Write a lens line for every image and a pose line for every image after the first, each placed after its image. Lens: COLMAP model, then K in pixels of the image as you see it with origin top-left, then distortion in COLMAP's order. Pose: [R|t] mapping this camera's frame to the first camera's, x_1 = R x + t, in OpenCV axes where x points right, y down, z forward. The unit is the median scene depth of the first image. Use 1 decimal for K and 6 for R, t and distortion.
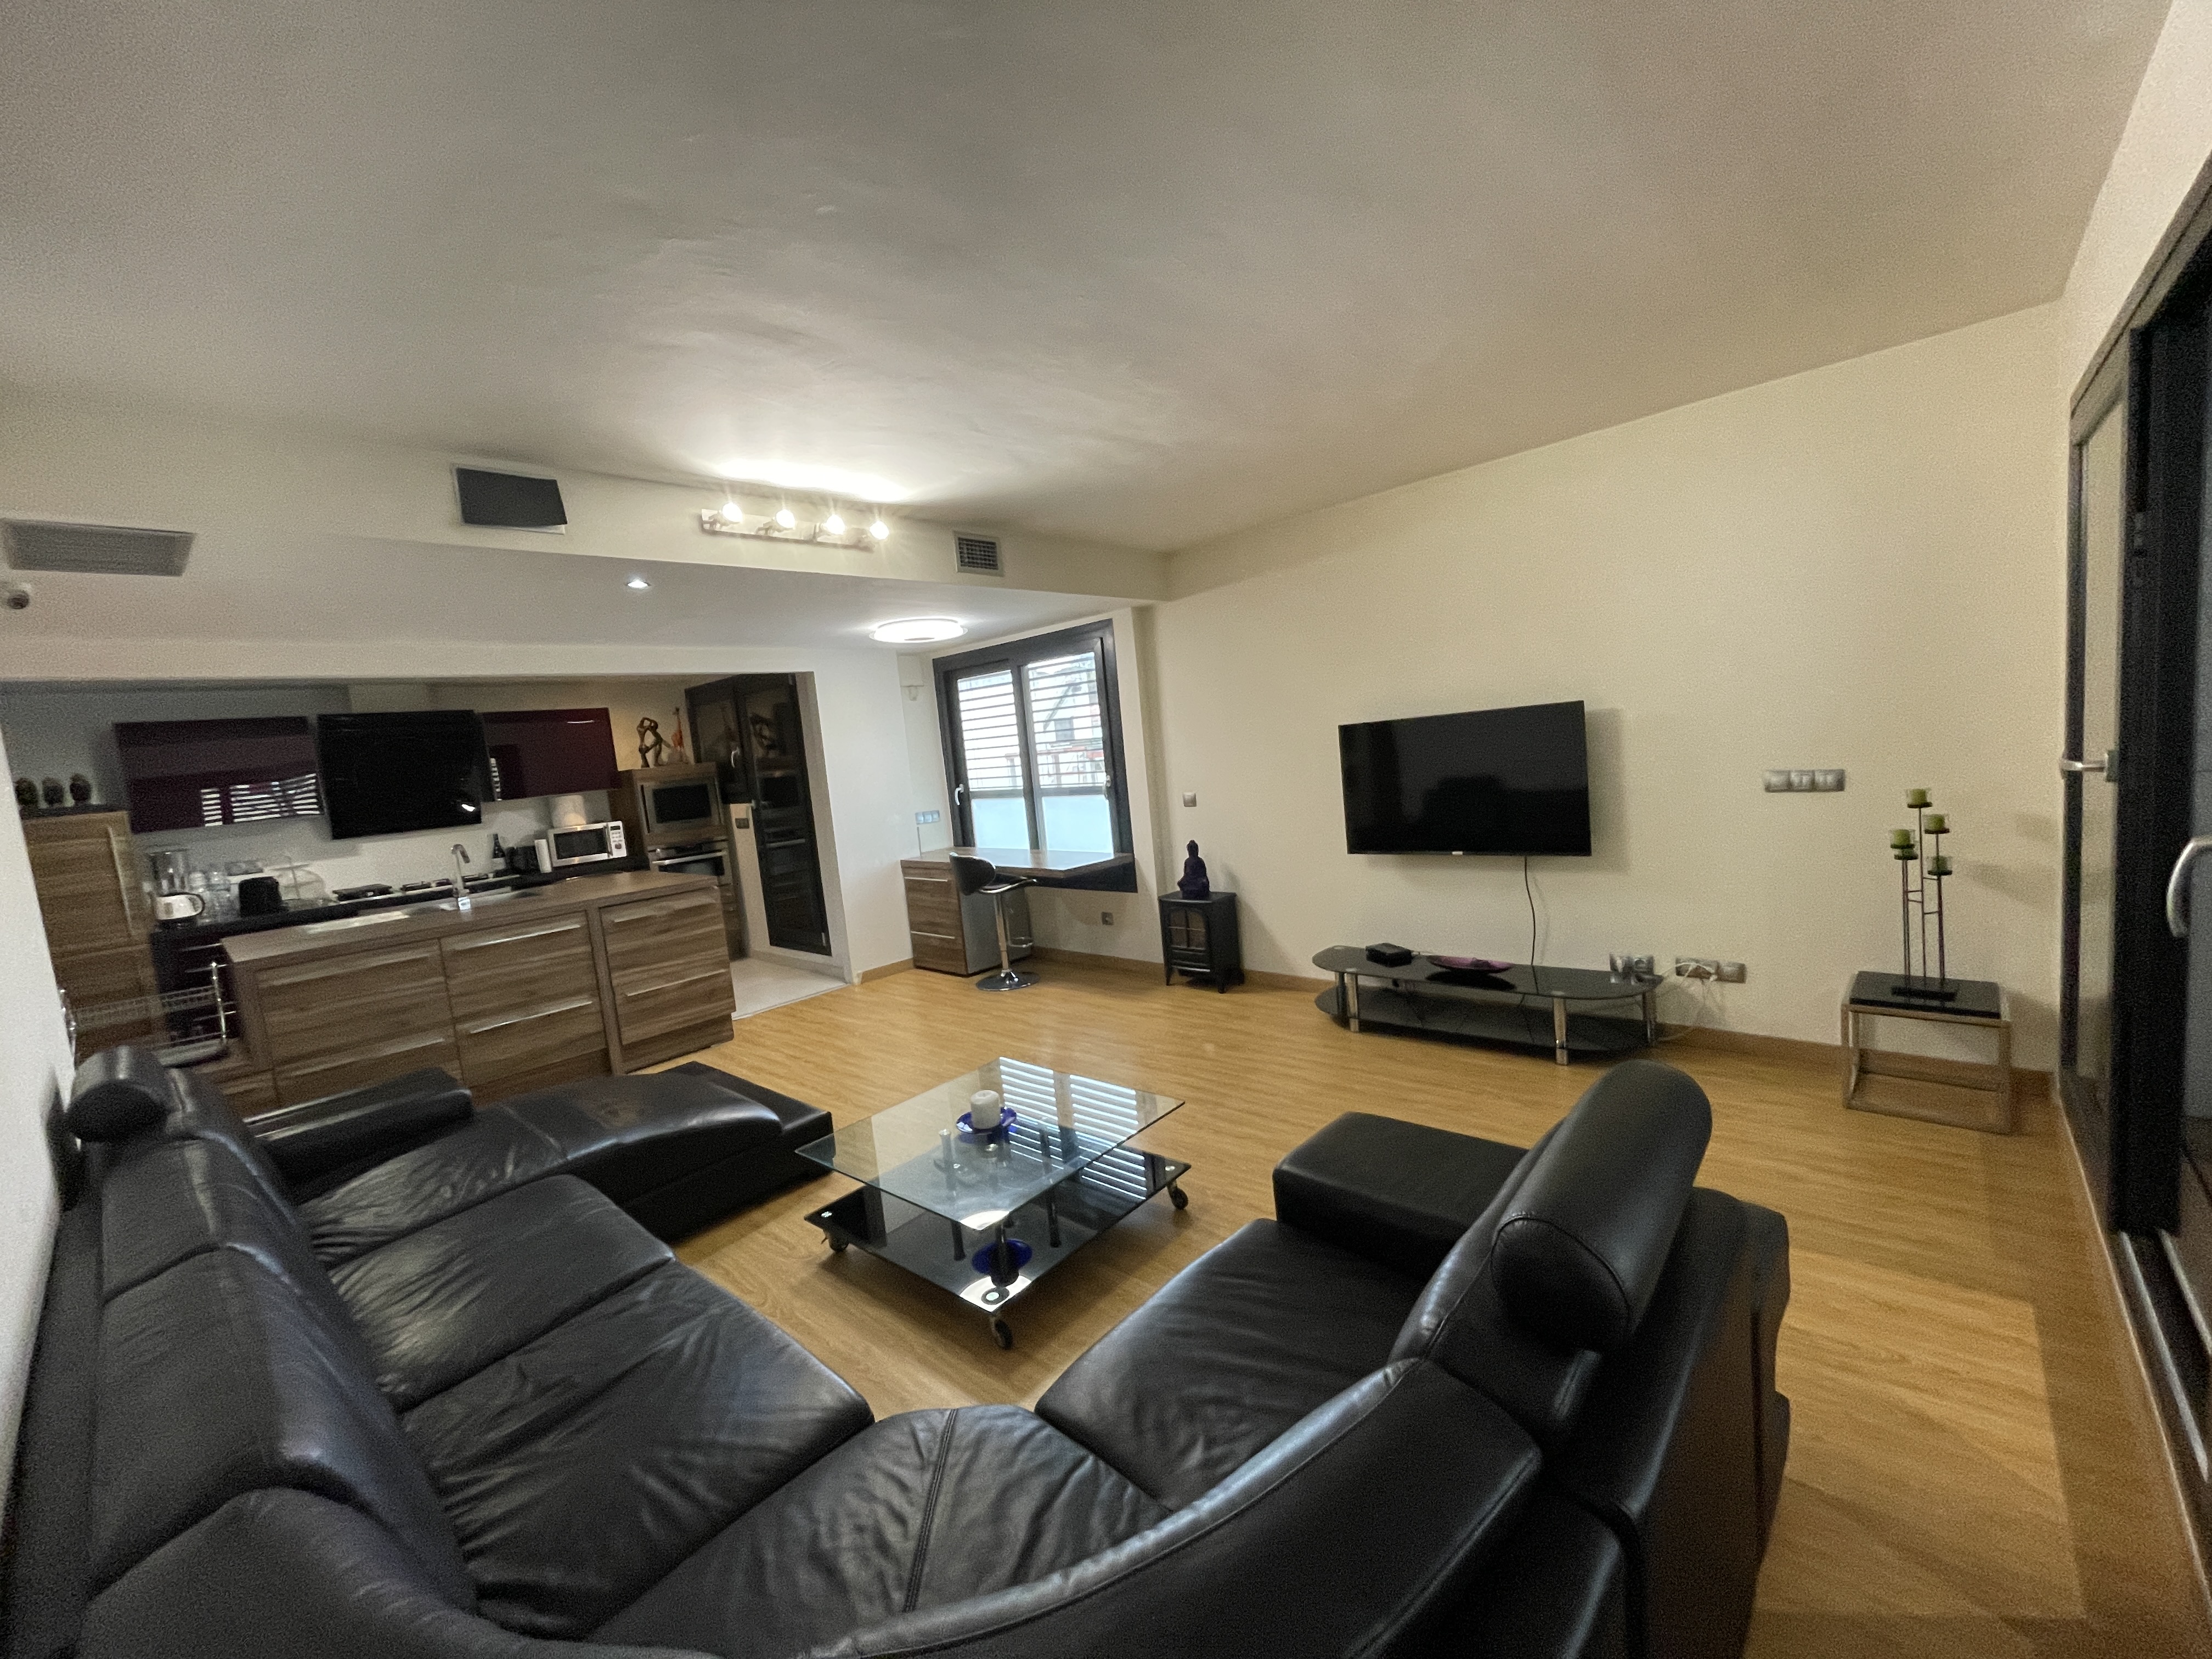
lens RADIAL K [[897.1, 0, 1110.8], [0, 897.1, 832.4], [0, 0, 1]] dist [-0.001349, 0.000238]
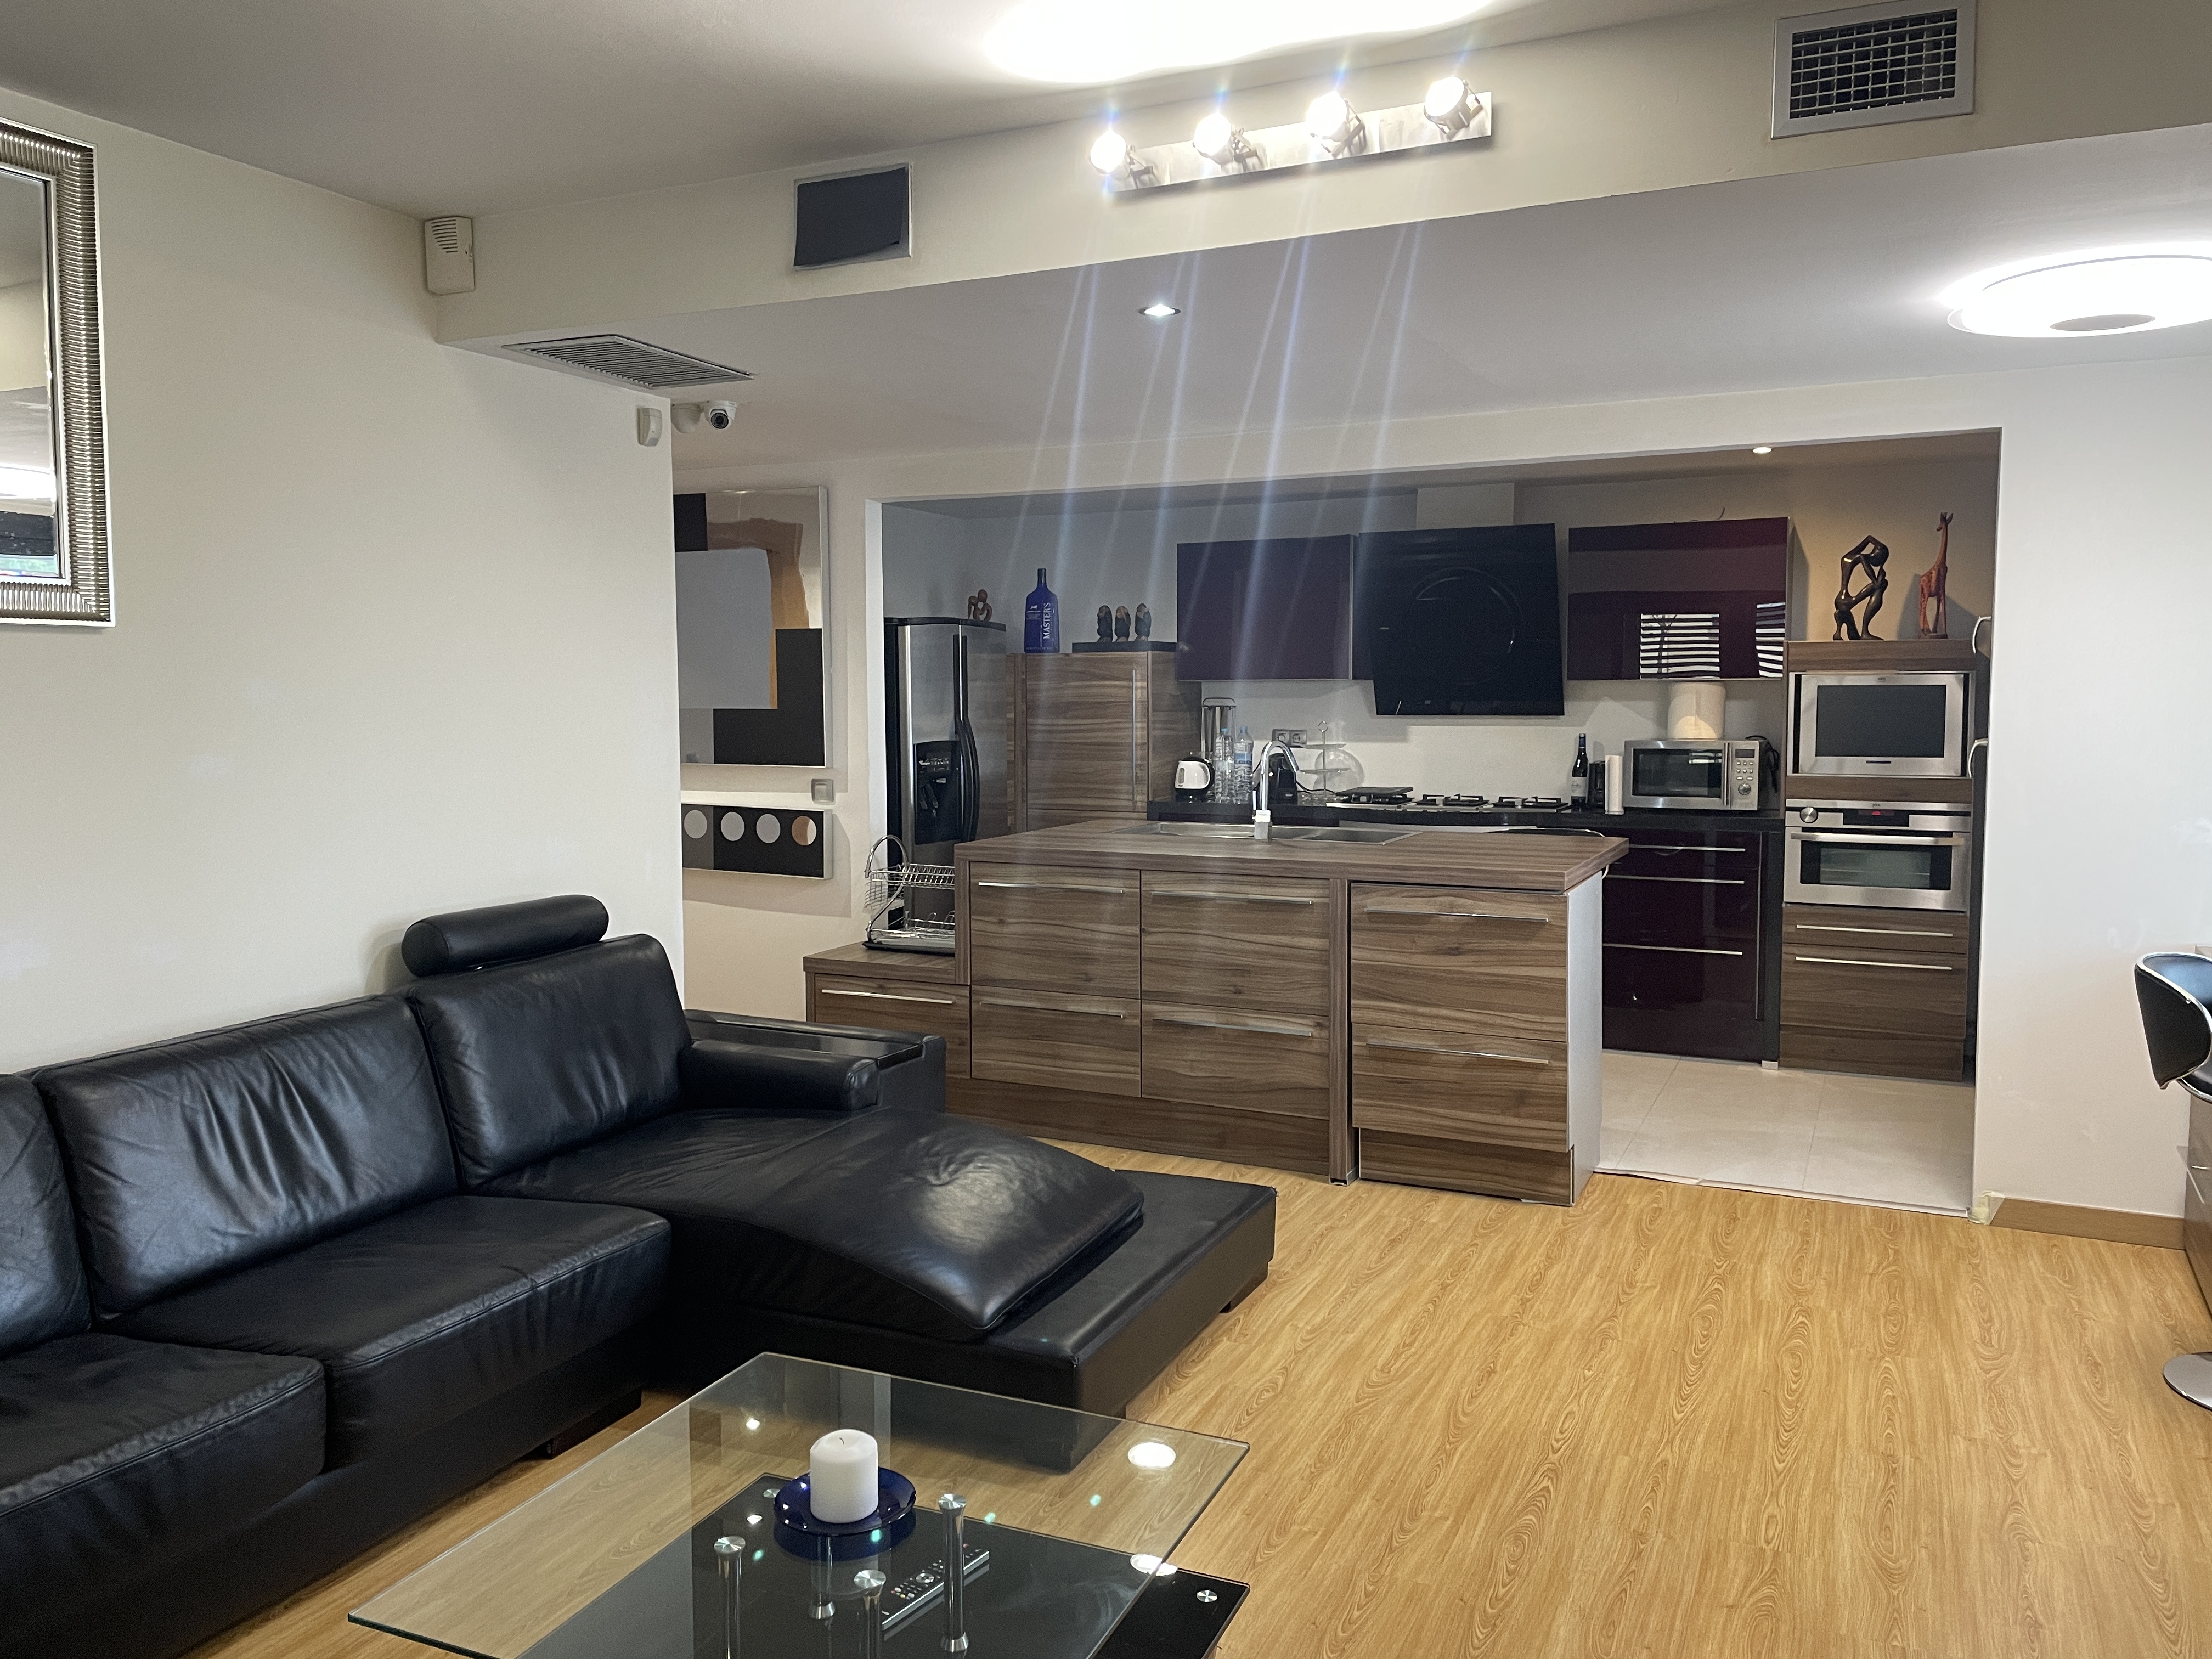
lens RADIAL K [[1663.3, 0, 1085.5], [0, 1663.3, 801.2], [0, 0, 1]] dist [0.078309, -0.071675]
pose [[0.283805, 0.158607, -0.945674, 0.354861], [-0.122607, 0.984132, 0.128262, -0.075876], [0.951011, 0.079545, 0.298748, 0.485739]]
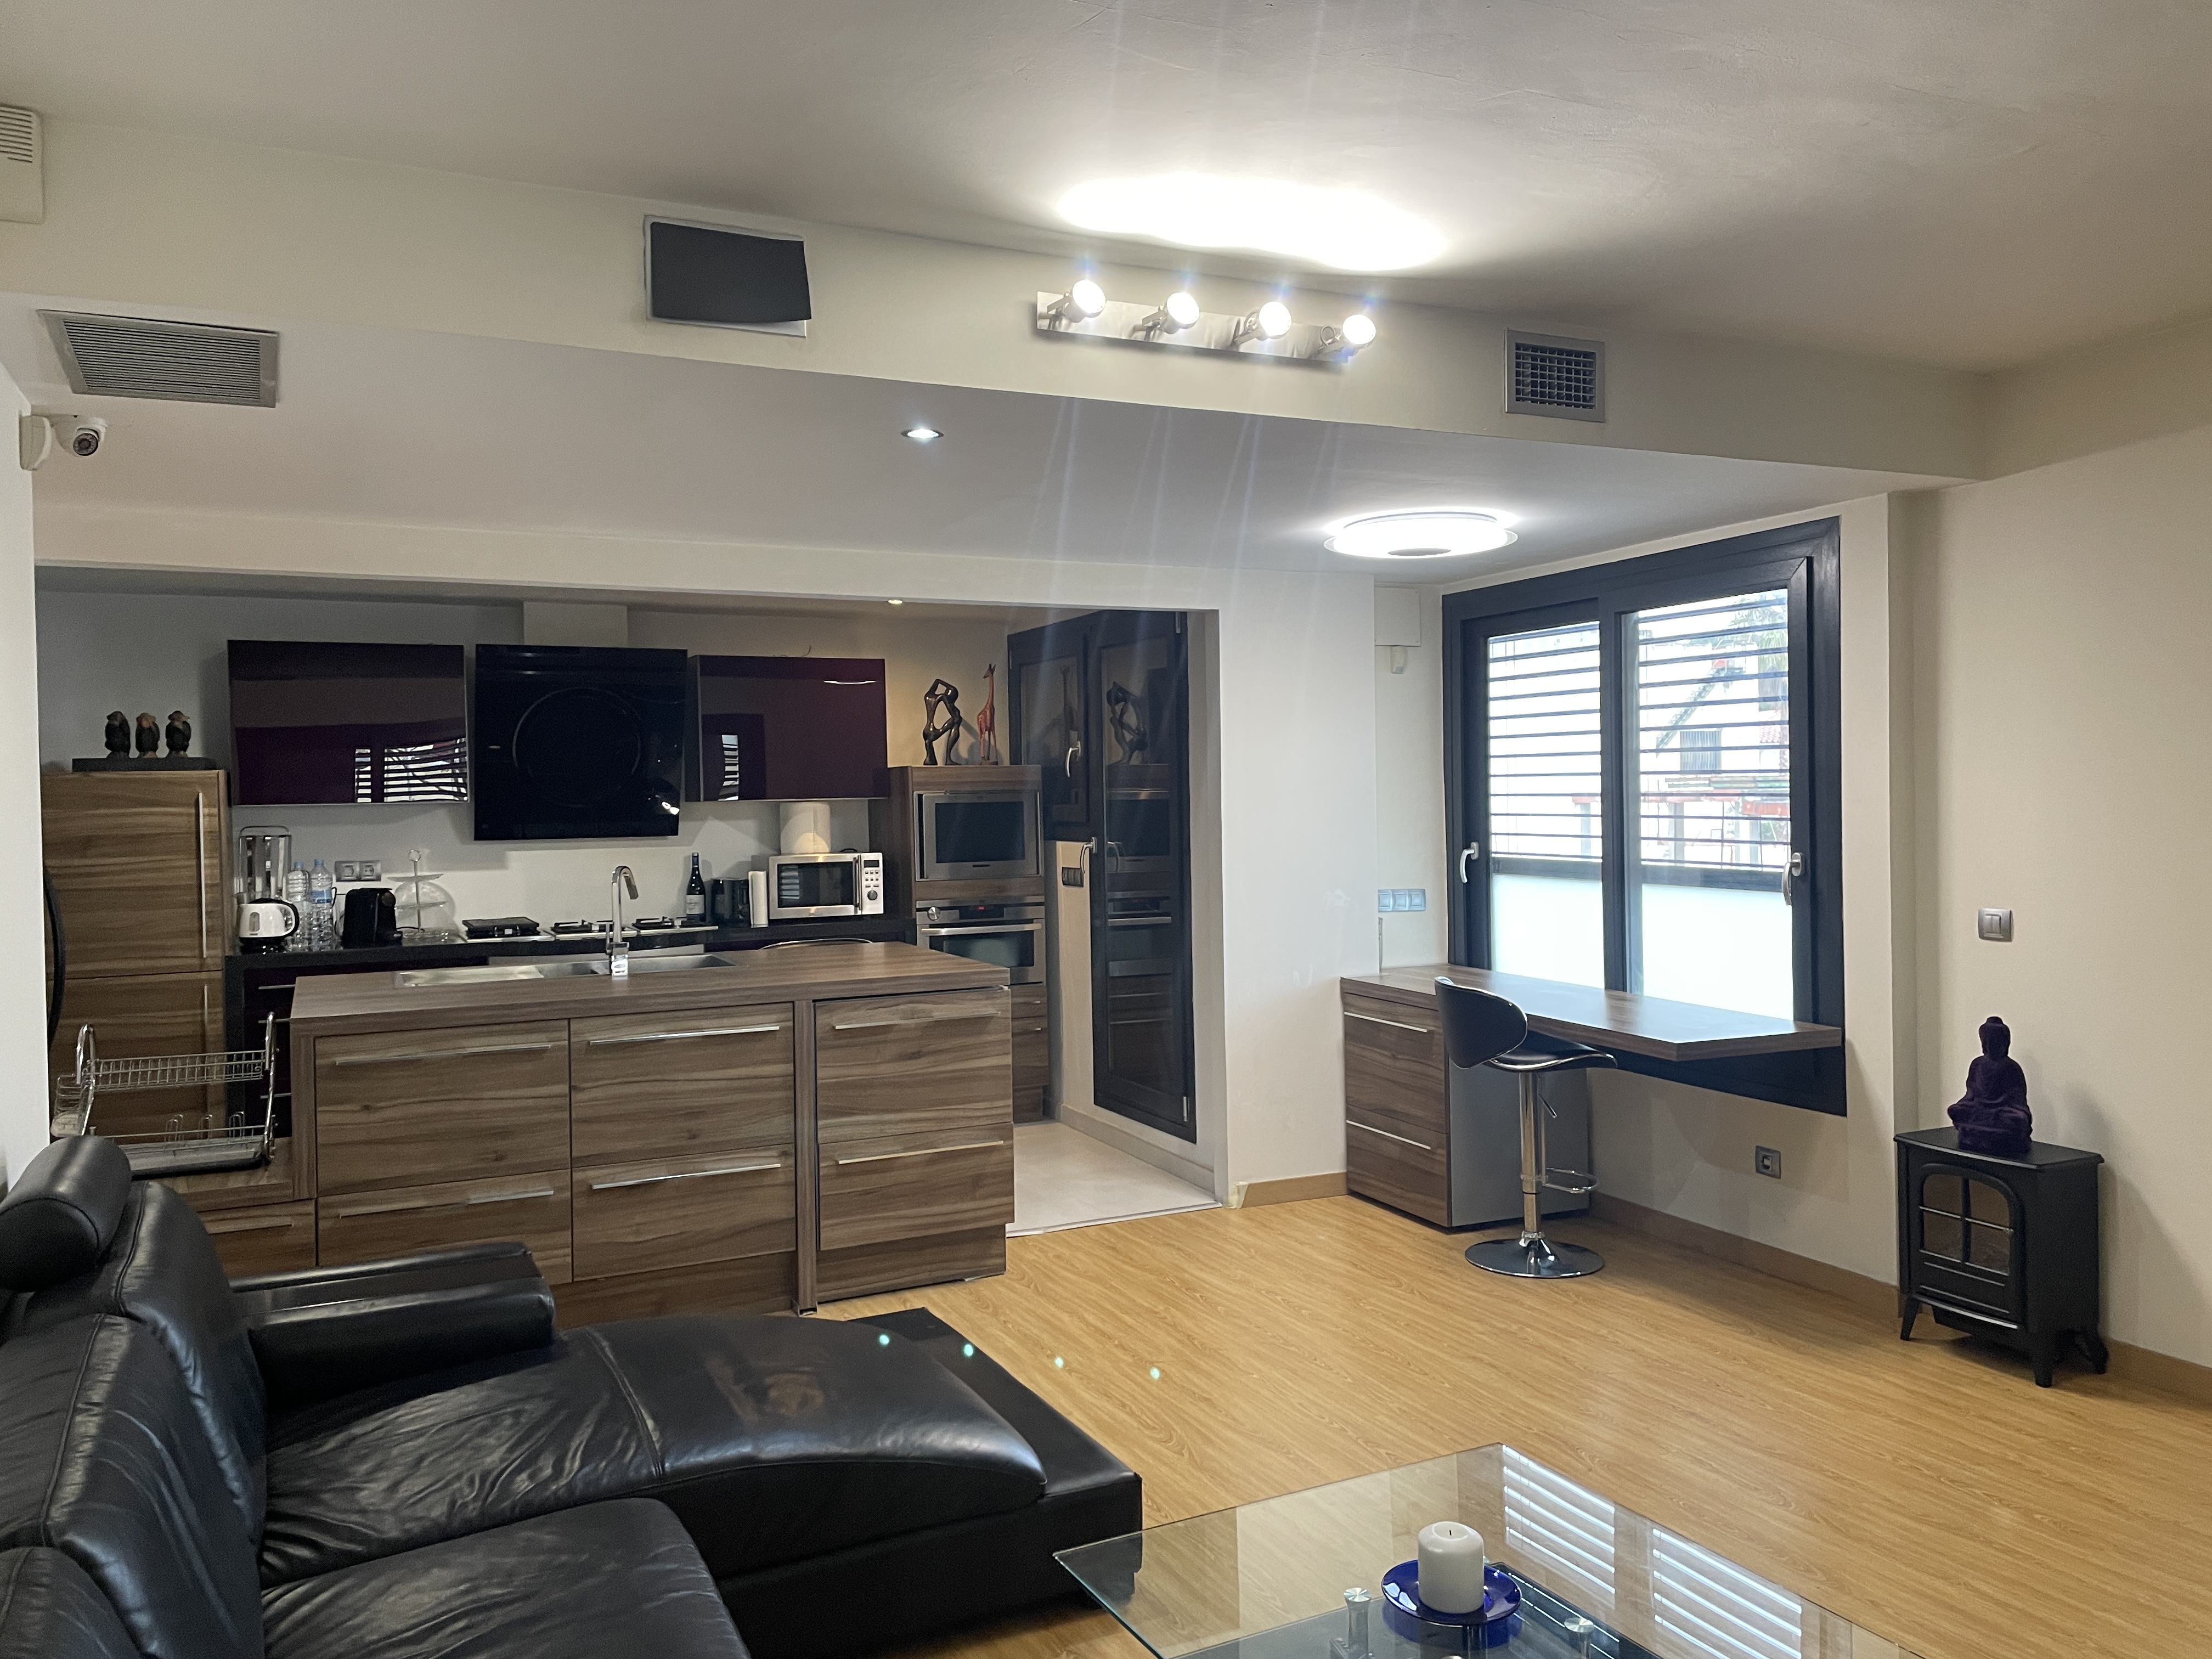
lens RADIAL K [[1663.3, 0, 1118.8], [0, 1663.3, 819.5], [0, 0, 1]] dist [0.078309, -0.071675]
pose [[0.924876, 0.084807, -0.370692, -0.006796], [-0.108934, 0.993048, -0.044602, -0.003726], [0.364332, 0.081632, 0.927684, 0.072214]]
